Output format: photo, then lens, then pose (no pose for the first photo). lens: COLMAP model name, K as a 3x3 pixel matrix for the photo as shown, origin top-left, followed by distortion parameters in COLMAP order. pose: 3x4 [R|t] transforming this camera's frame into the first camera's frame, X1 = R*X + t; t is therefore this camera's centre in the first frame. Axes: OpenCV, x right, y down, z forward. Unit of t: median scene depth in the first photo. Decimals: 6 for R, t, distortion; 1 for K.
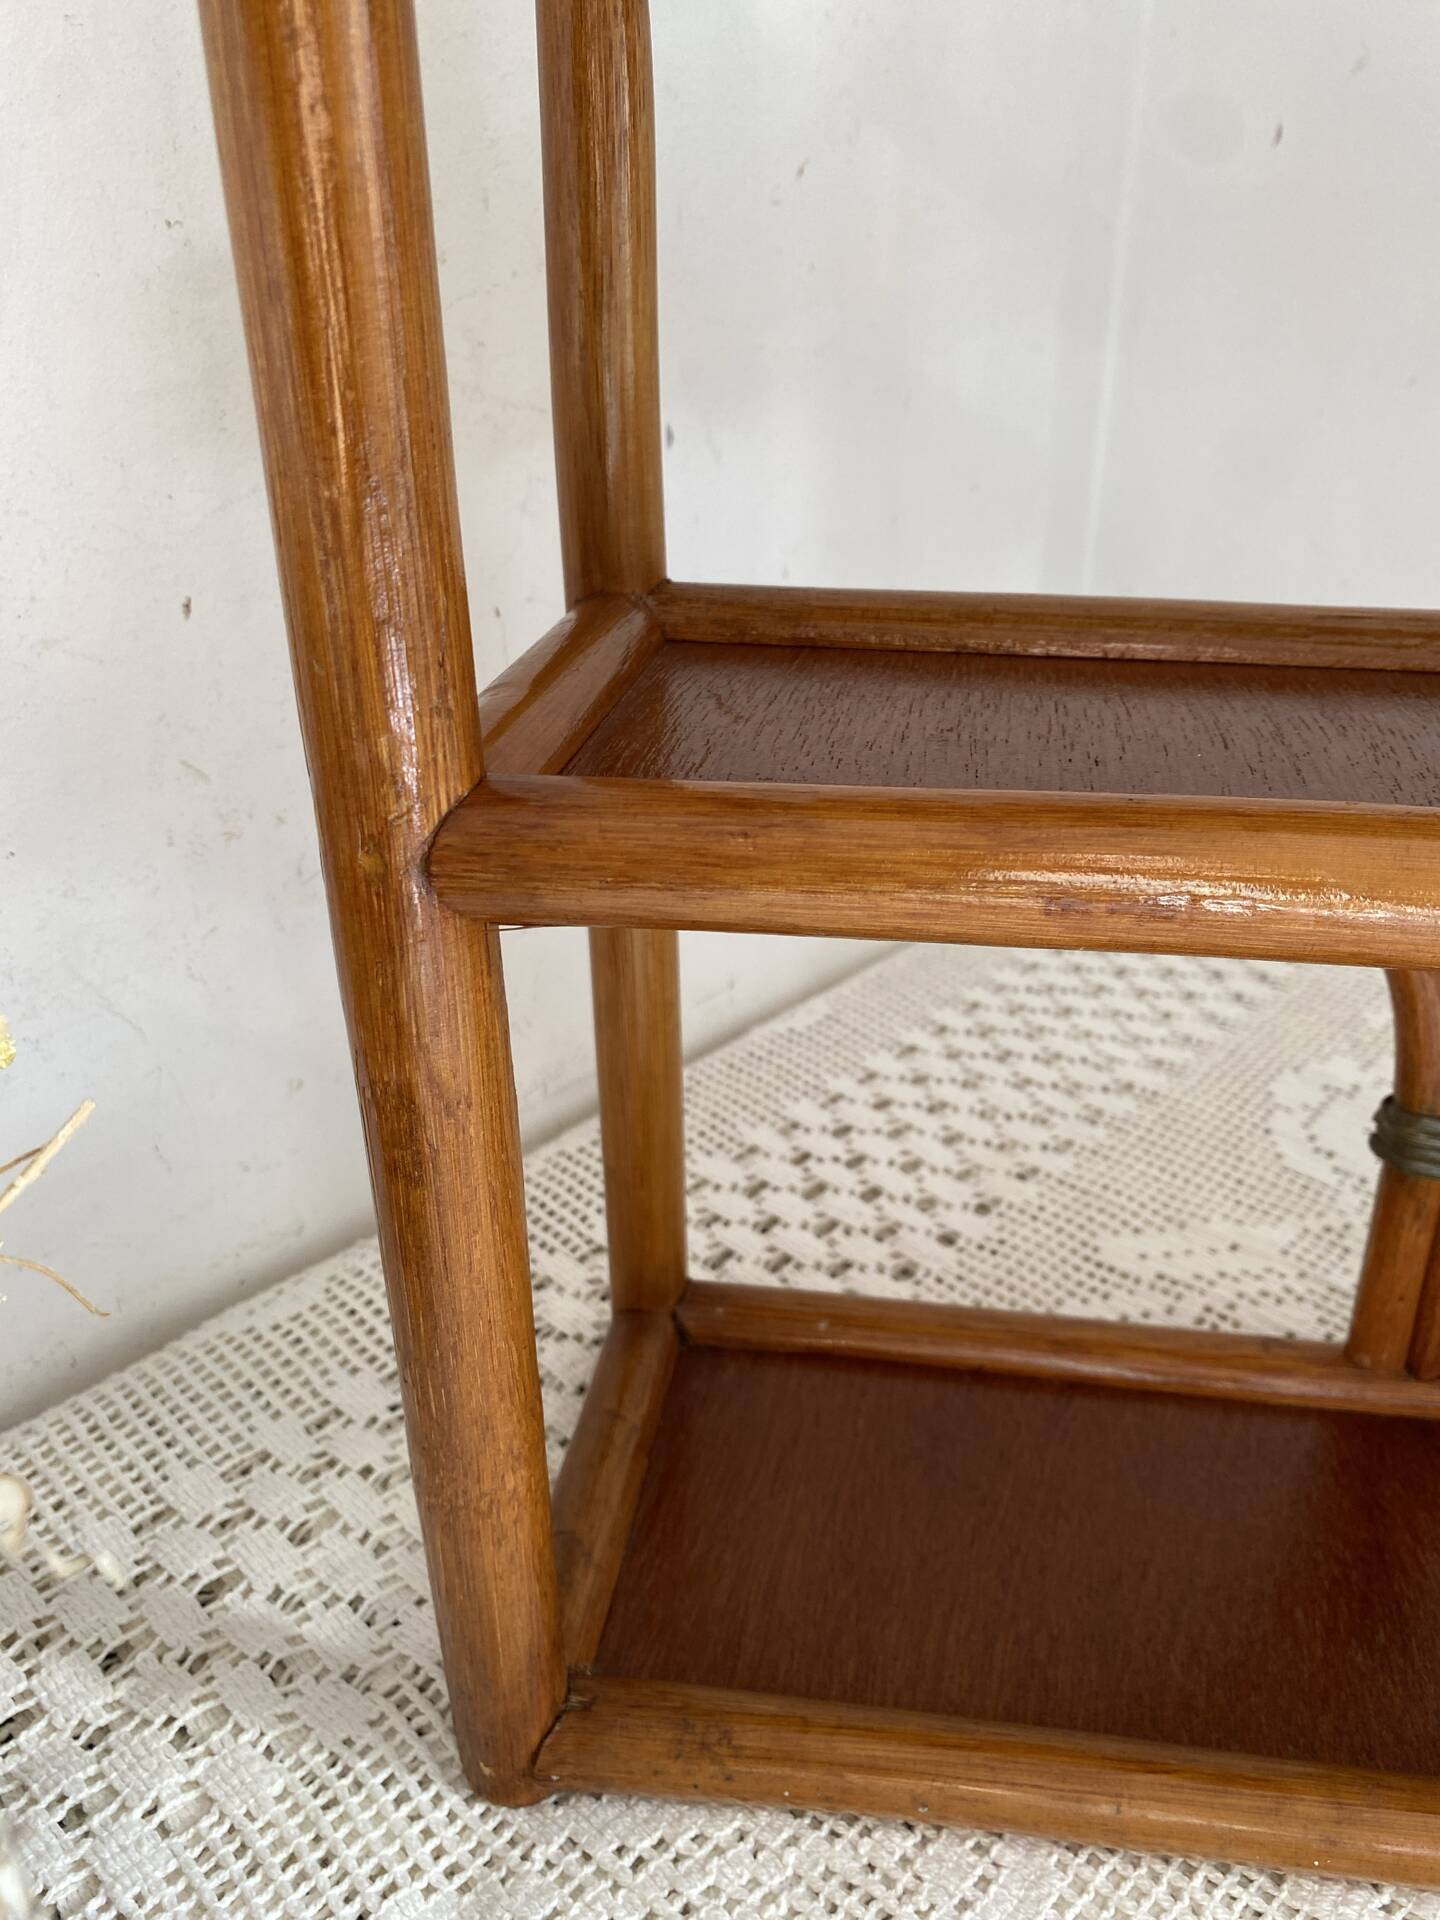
lens RADIAL K [[1462.1, 0, 738.4], [0, 1462.1, 968.8], [0, 0, 1]] dist [0.009202, 0.000647]
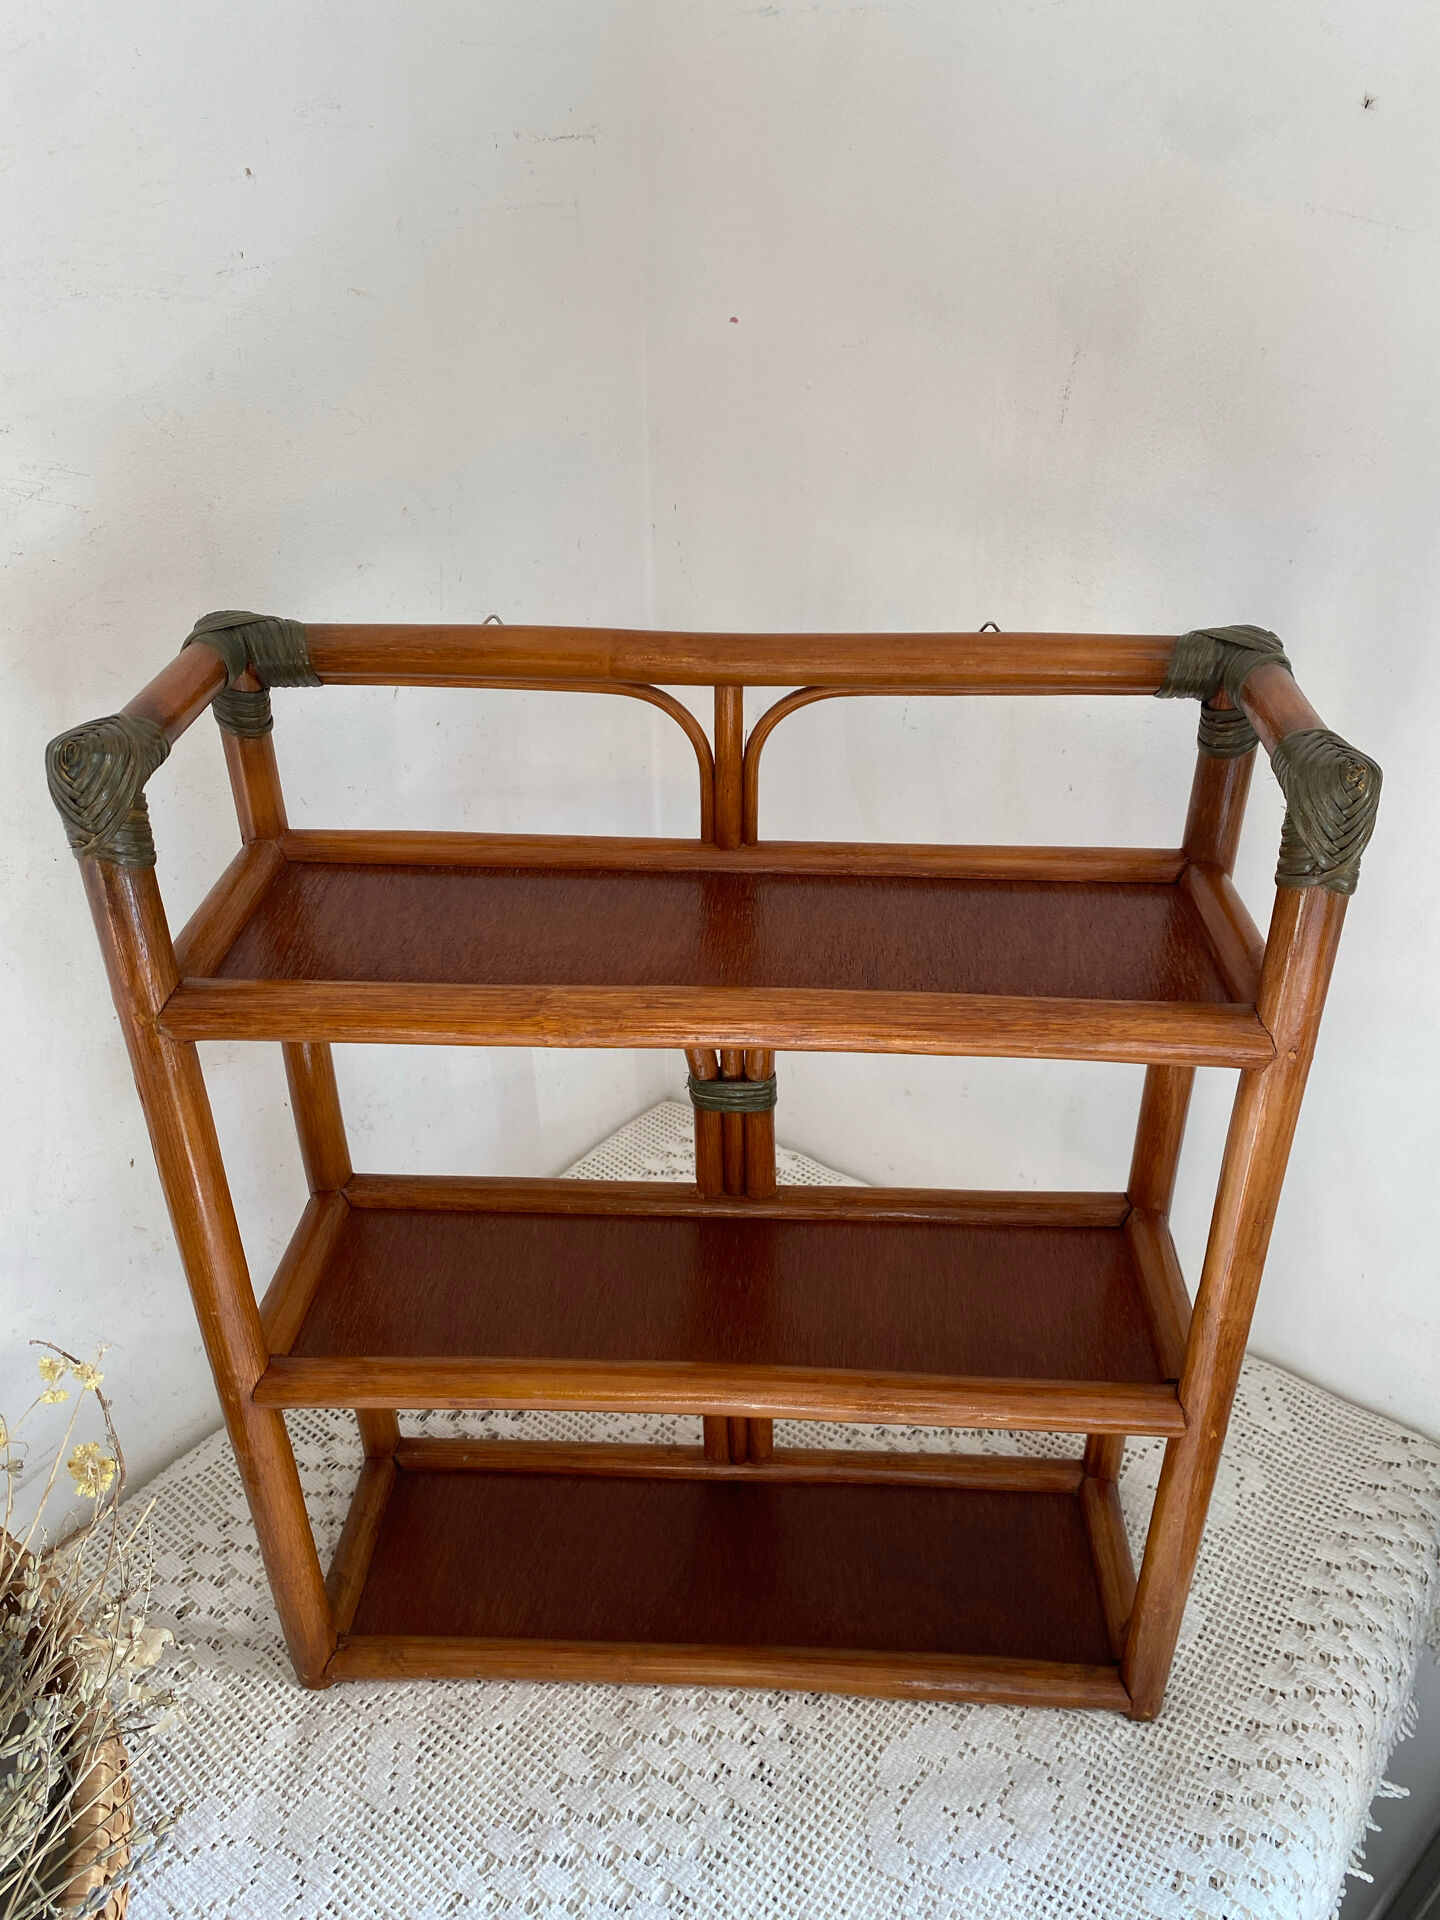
lens RADIAL K [[1462.1, 0, 735.5], [0, 1462.1, 959.8], [0, 0, 1]] dist [0.009202, 0.000647]
pose [[0.994715, -0.056018, 0.086045, 0.395198], [0.049875, 0.996160, 0.071950, -0.784063], [-0.089745, -0.067279, 0.993690, -1.412557]]
